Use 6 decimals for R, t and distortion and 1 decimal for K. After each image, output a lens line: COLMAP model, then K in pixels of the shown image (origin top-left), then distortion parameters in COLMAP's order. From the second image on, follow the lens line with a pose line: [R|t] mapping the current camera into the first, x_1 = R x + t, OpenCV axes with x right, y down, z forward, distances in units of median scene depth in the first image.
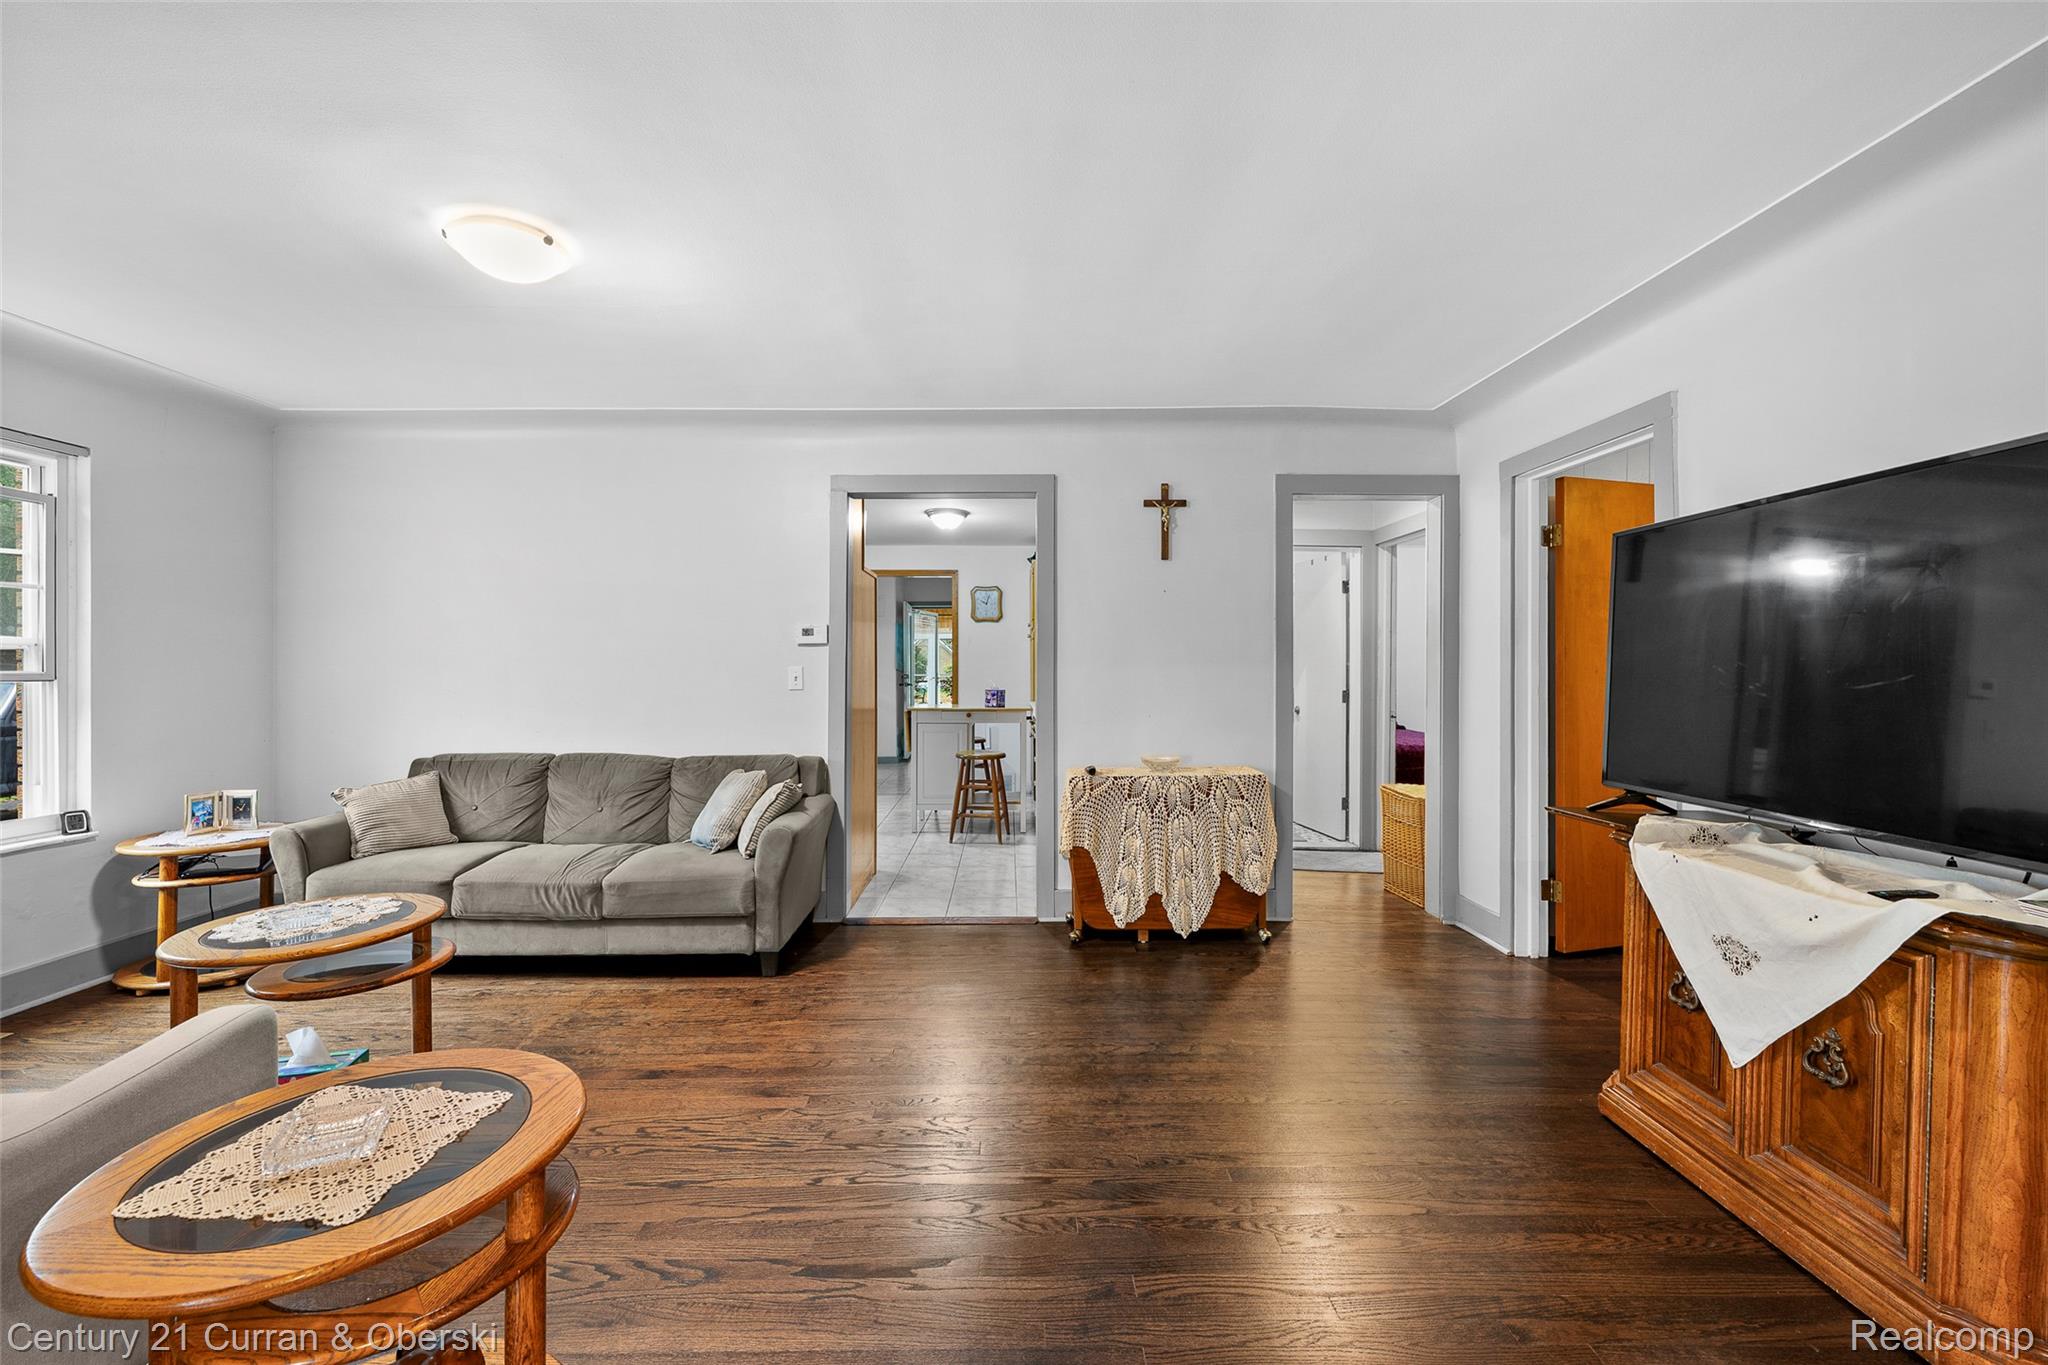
lens RADIAL K [[811.7, 0, 1023.2], [0, 811.7, 680.1], [0, 0, 1]] dist [-0.000901, 0.000074]
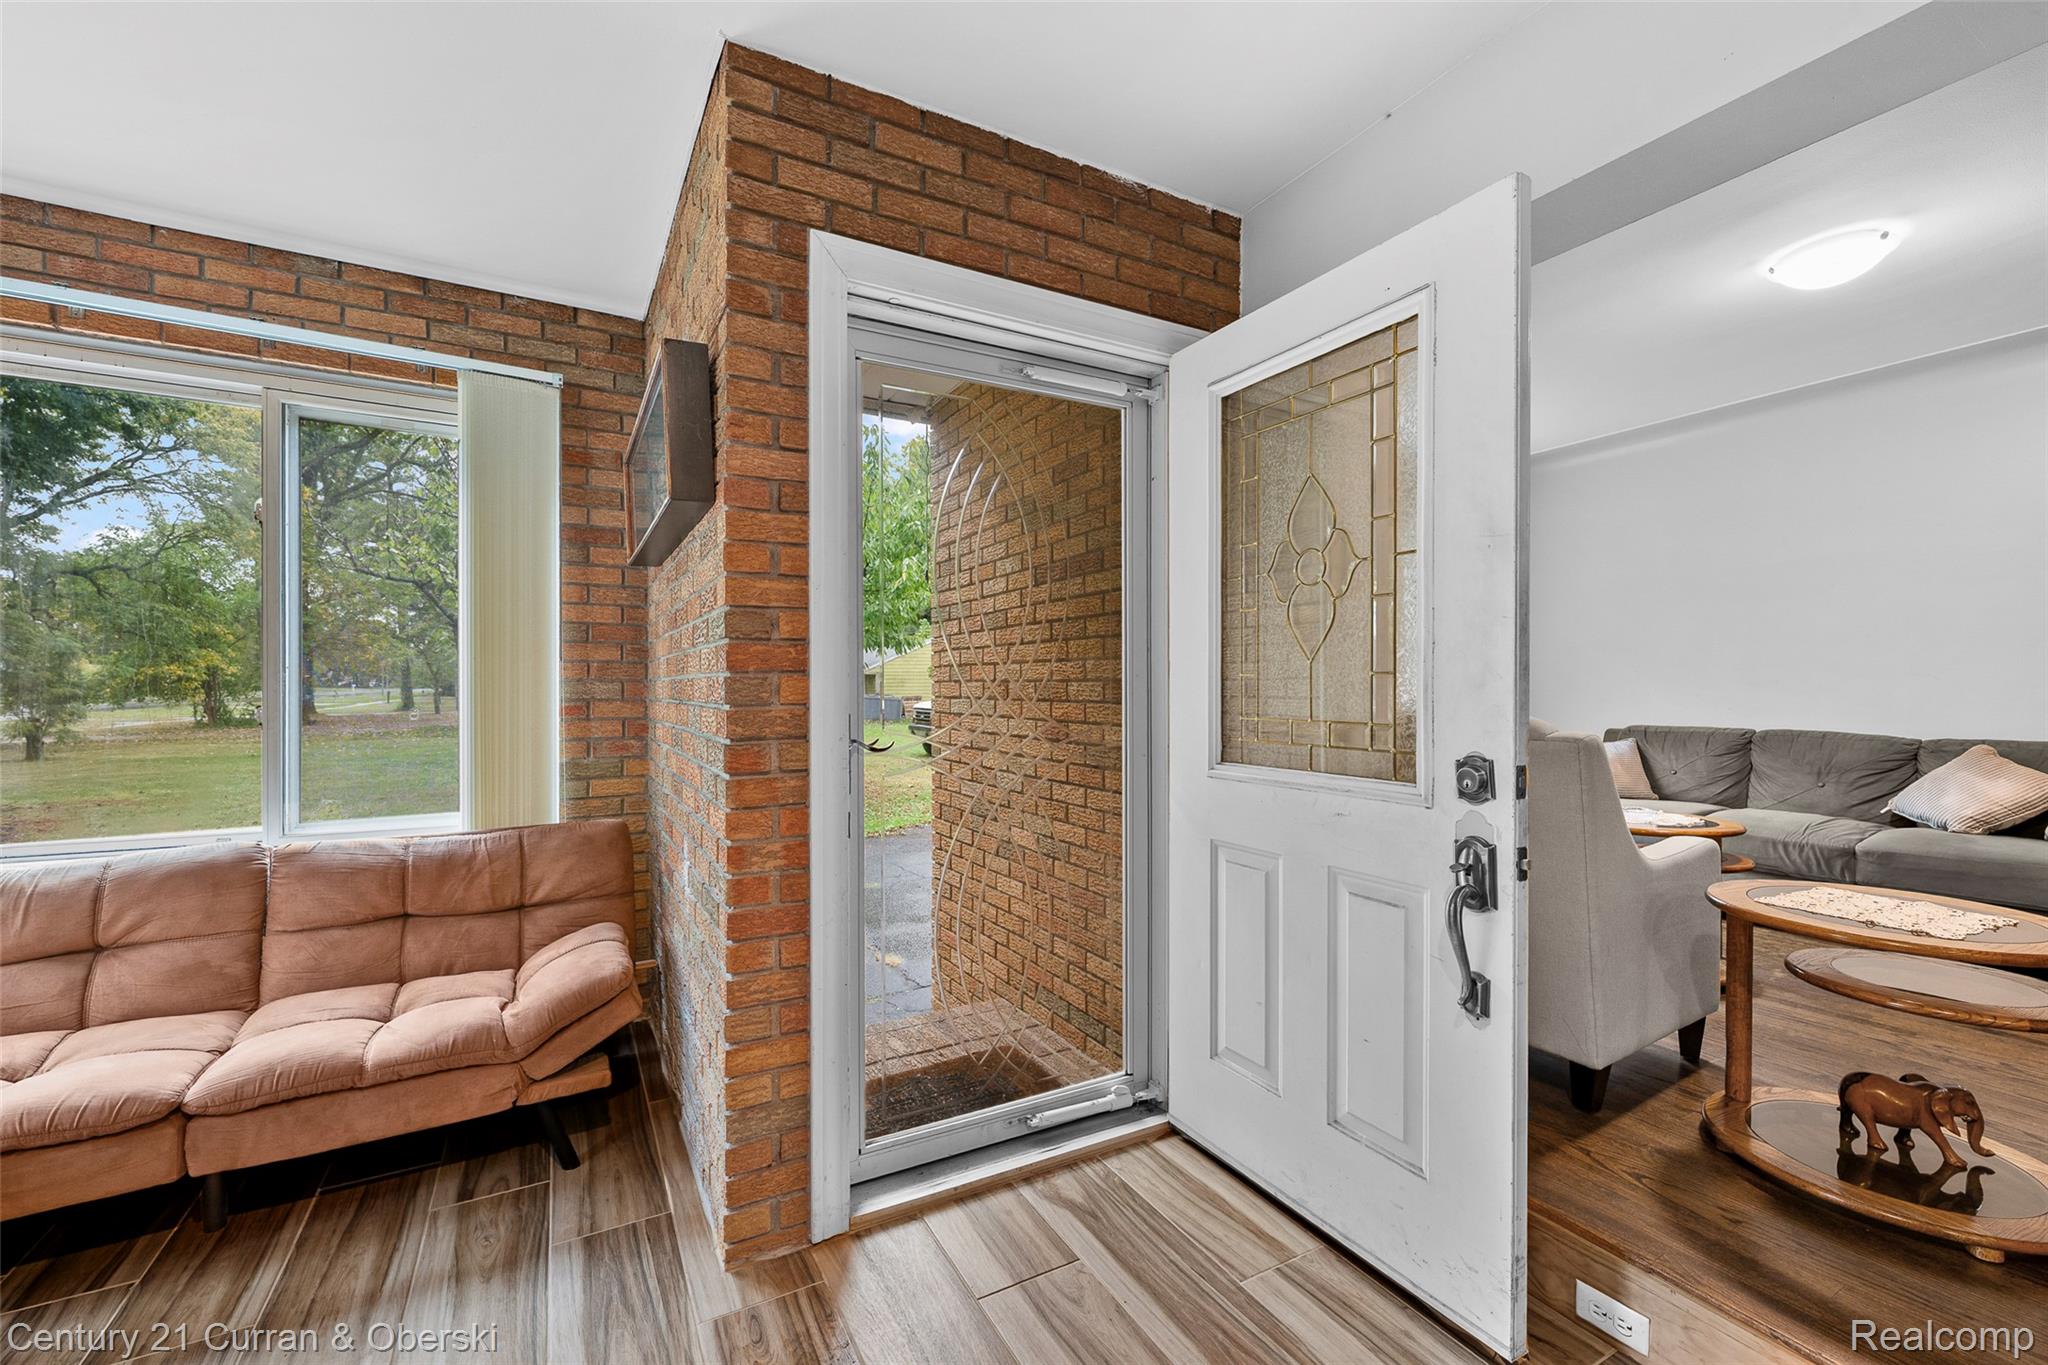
lens RADIAL K [[837.9, 0, 1011.8], [0, 837.9, 694.0], [0, 0, 1]] dist [-0.000050, 0.000000]
pose [[0.463144, 0.005639, -0.886265, -0.071170], [-0.014506, 0.999894, -0.001219, 0.063967], [0.886164, 0.013421, 0.463176, -0.357718]]
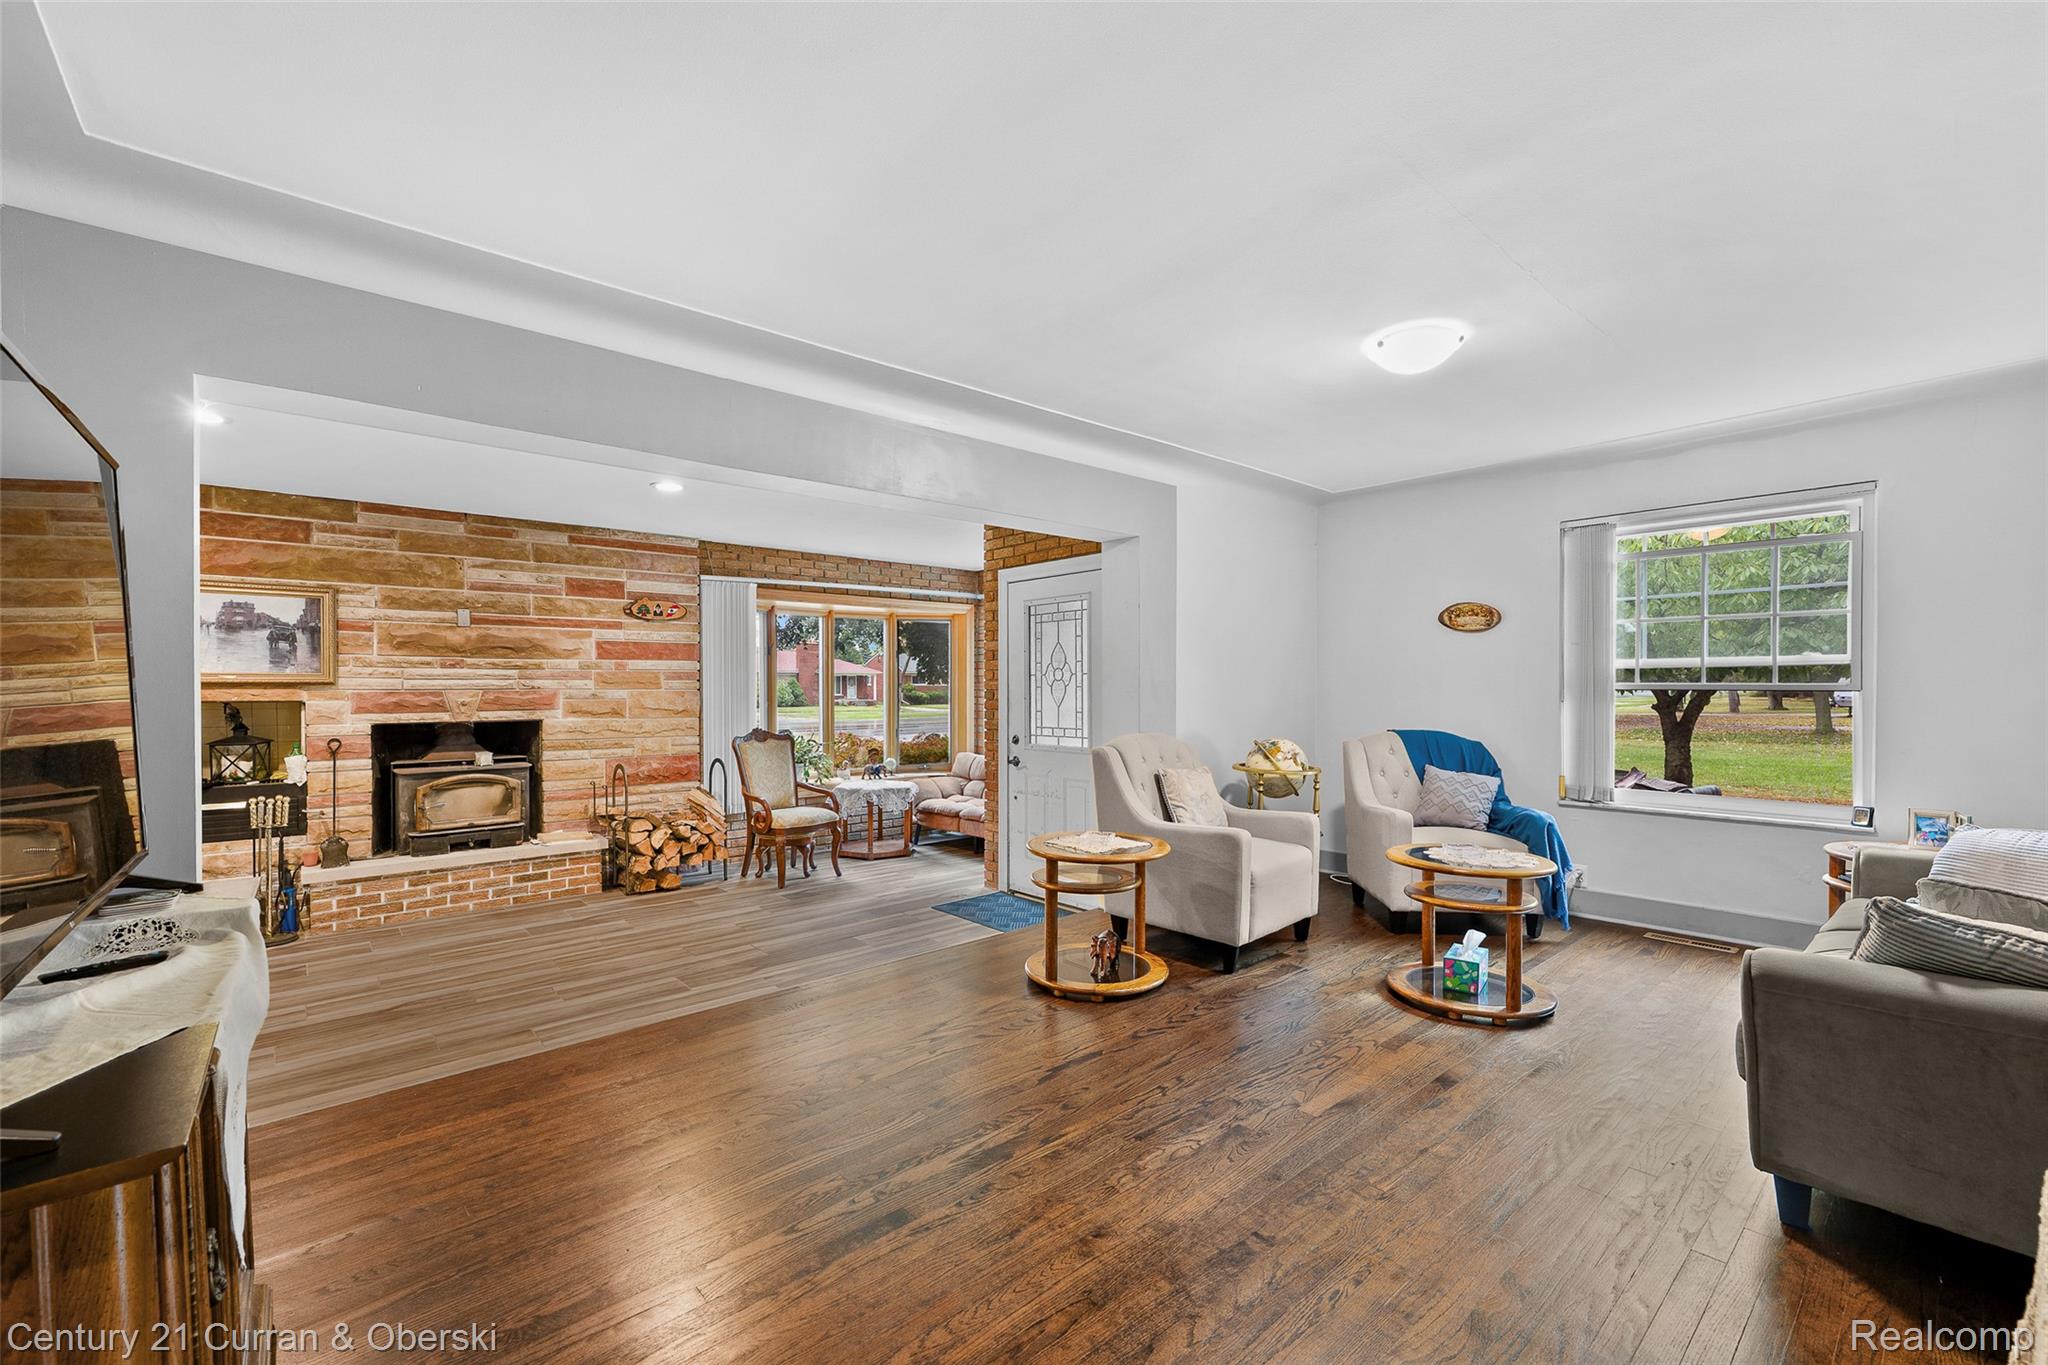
lens RADIAL K [[846.1, 0, 1012.5], [0, 846.1, 692.0], [0, 0, 1]] dist [-0.000026, 0.000071]
pose [[-0.767828, 0.003857, -0.640645, 0.419388], [-0.008681, 0.999827, 0.016424, -0.005682], [0.640598, 0.018172, -0.767662, 0.969185]]
